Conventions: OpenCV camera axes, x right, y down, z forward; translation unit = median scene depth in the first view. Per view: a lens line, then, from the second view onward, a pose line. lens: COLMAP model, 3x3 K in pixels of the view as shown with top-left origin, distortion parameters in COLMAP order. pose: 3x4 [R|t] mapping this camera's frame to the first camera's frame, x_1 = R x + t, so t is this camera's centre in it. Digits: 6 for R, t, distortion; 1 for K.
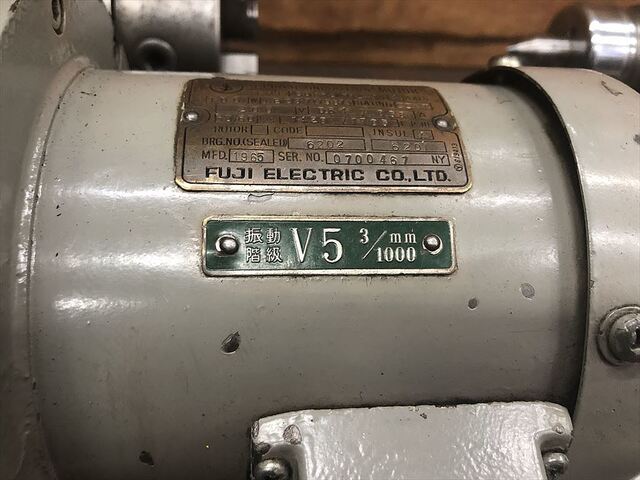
lens RADIAL K [[534.8, 0, 324.0], [0, 534.8, 239.2], [0, 0, 1]] dist [-0.019535, 0.014389]
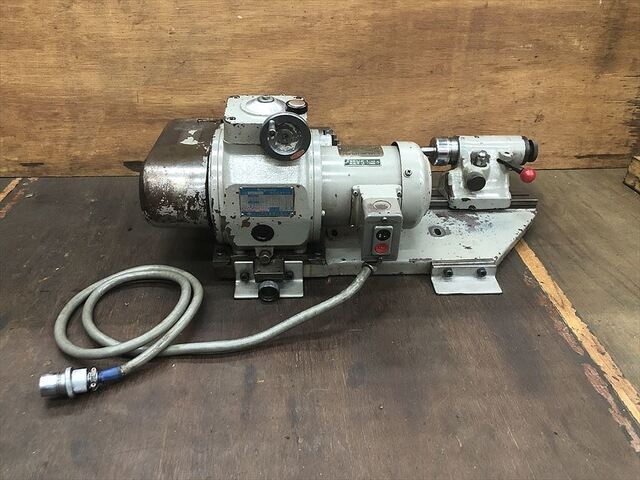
lens RADIAL K [[534.8, 0, 326.8], [0, 534.8, 241.2], [0, 0, 1]] dist [-0.019535, 0.014389]
pose [[0.997105, -0.053227, -0.054298, -0.122917], [0.033594, 0.949023, -0.313410, 3.015660], [0.068212, 0.310679, 0.948064, -5.072942]]
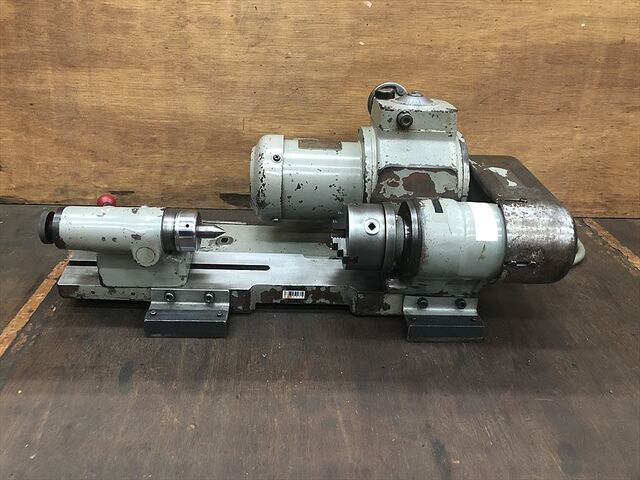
lens RADIAL K [[534.8, 0, 320.9], [0, 534.8, 244.0], [0, 0, 1]] dist [-0.019535, 0.014389]
pose [[0.997725, -0.019839, -0.064425, -2.007403], [-0.006224, 0.924517, -0.381089, 2.662182], [0.067123, 0.380624, 0.922291, -4.391432]]
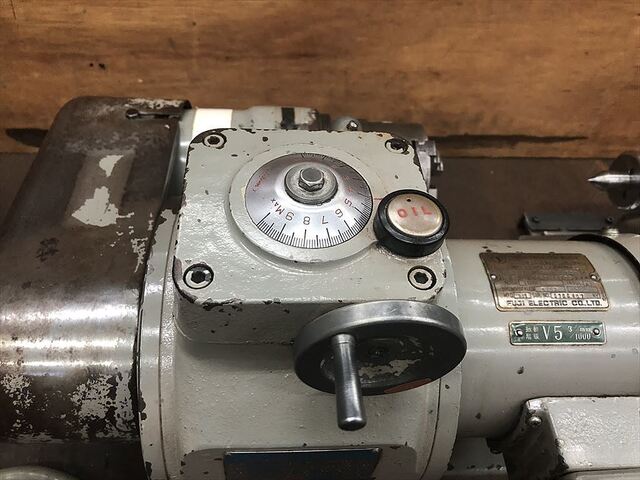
lens RADIAL K [[534.8, 0, 320.9], [0, 534.8, 234.6], [0, 0, 1]] dist [-0.019535, 0.014389]
pose [[0.999000, 0.010701, -0.043416, -0.980383], [-0.012148, 0.999375, -0.033200, -0.348561], [0.043034, 0.033694, 0.998505, -1.561168]]
